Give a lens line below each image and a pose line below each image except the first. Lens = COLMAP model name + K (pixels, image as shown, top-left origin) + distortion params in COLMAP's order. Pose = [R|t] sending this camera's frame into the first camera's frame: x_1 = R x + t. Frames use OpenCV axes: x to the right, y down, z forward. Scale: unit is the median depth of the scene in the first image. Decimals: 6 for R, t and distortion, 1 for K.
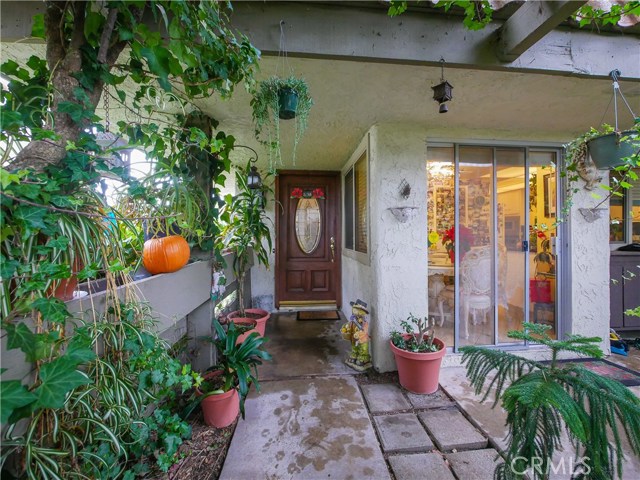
lens RADIAL K [[267.9, 0, 322.2], [0, 267.9, 238.0], [0, 0, 1]] dist [-0.006772, 0.000507]
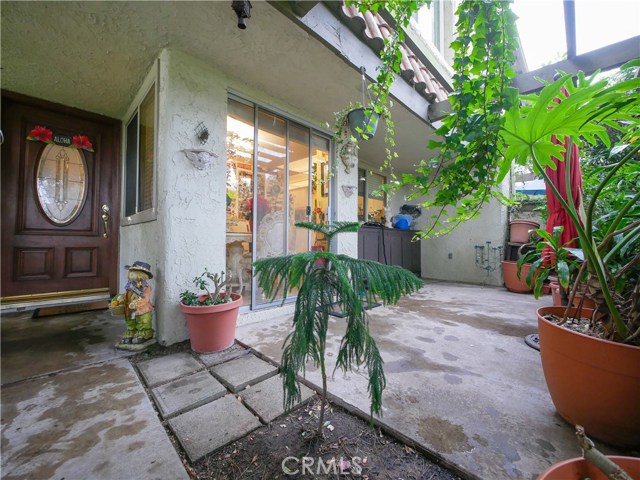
lens RADIAL K [[267.9, 0, 319.0], [0, 267.9, 235.4], [0, 0, 1]] dist [-0.006772, 0.000507]
pose [[0.771377, 0.022618, 0.635977, 0.047350], [-0.009455, 0.999665, -0.024084, 0.177706], [-0.636308, 0.012565, 0.771332, 0.061572]]
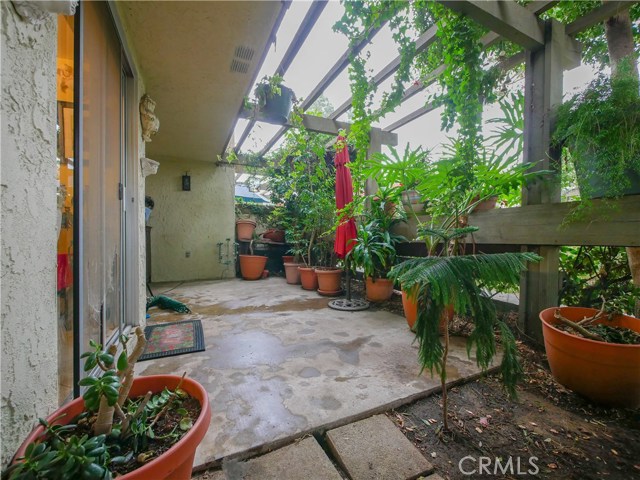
lens RADIAL K [[267.9, 0, 317.4], [0, 267.9, 238.6], [0, 0, 1]] dist [-0.006772, 0.000507]
pose [[-0.343597, -0.002587, 0.939114, -0.026785], [0.011465, 0.999910, 0.006950, 0.157327], [-0.939047, 0.013155, -0.343536, 0.806672]]
